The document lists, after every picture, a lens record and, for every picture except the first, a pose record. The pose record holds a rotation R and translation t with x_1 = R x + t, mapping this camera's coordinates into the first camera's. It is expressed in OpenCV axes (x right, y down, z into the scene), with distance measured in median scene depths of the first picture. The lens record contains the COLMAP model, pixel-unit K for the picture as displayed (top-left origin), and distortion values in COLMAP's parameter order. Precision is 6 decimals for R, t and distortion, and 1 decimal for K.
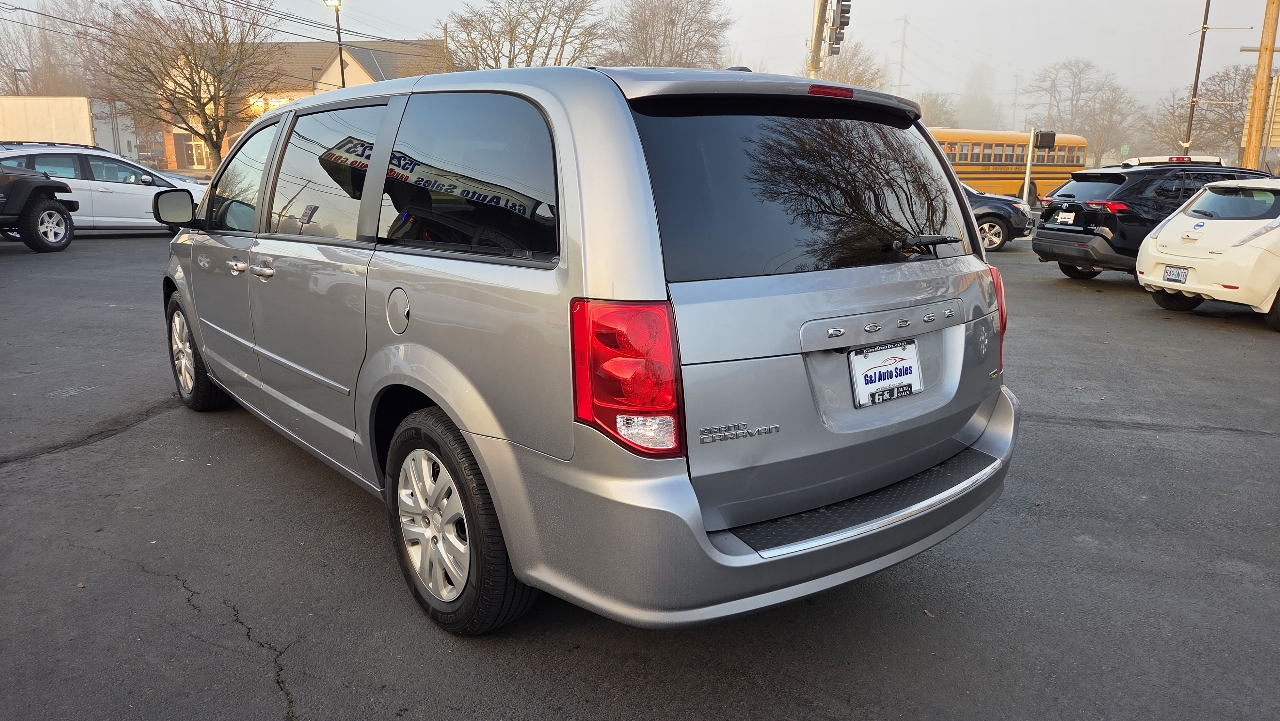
lens RADIAL K [[855.3, 0, 640.0], [0, 855.3, 360.5], [0, 0, 1]] dist [0.066035, -0.049481]
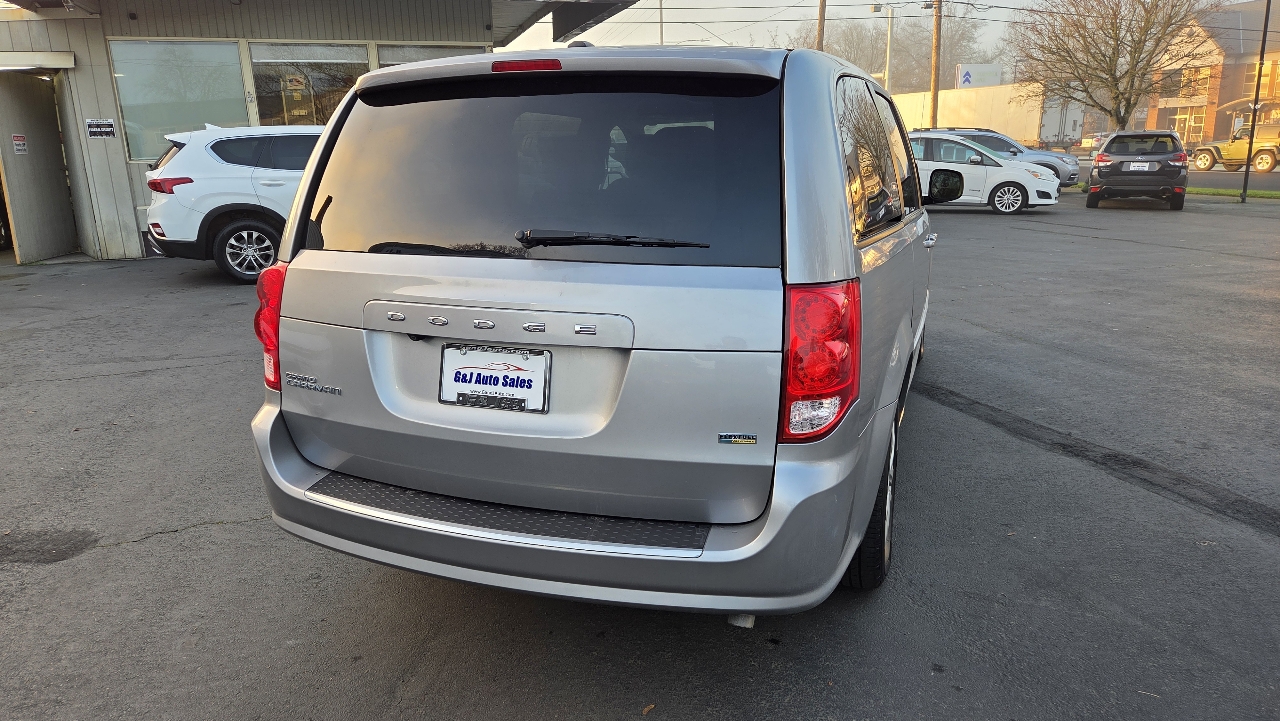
lens RADIAL K [[858.9, 0, 631.4], [0, 858.9, 361.5], [0, 0, 1]] dist [0.042335, -0.003672]
pose [[0.499861, 0.190791, -0.844830, 0.890345], [-0.168972, 0.978174, 0.120929, -0.108341], [0.849463, 0.082305, 0.521190, 0.517485]]
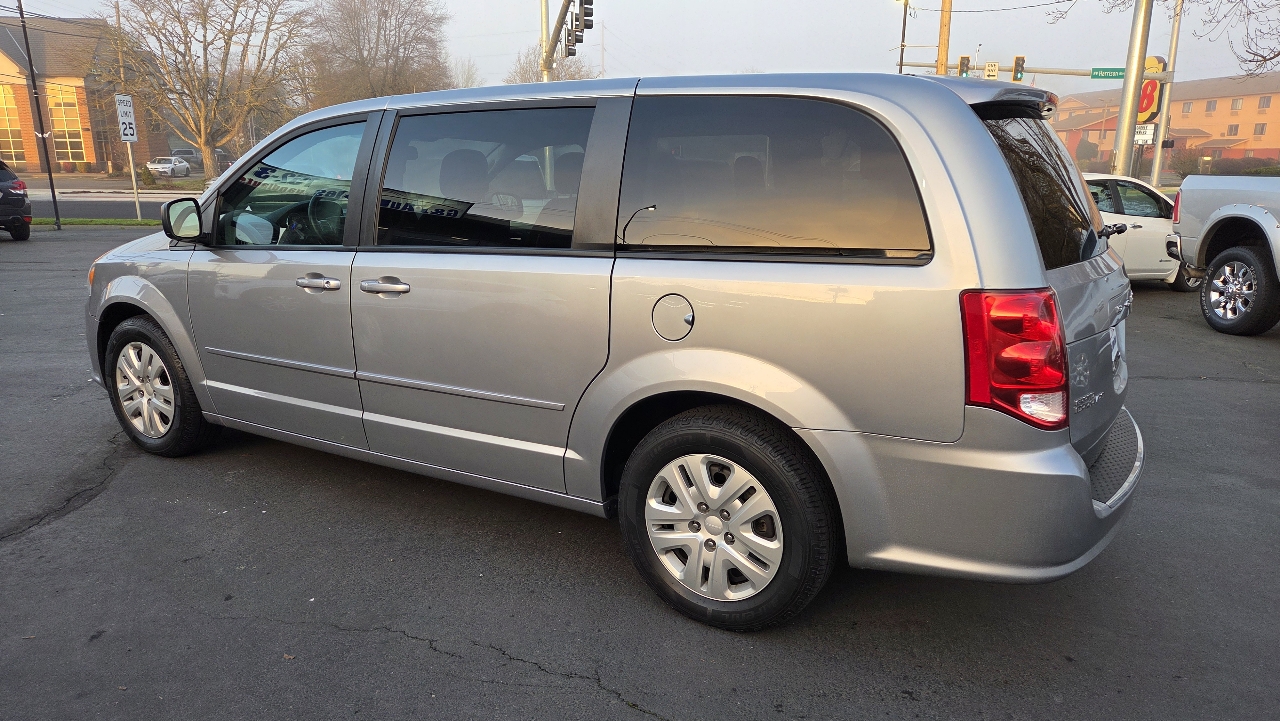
lens RADIAL K [[855.3, 0, 640.0], [0, 855.3, 360.5], [0, 0, 1]] dist [0.066035, -0.049481]
pose [[0.945685, -0.078048, 0.315577, -0.552341], [0.077320, 0.996896, 0.014847, -0.022626], [-0.315756, 0.010360, 0.948784, 0.066382]]
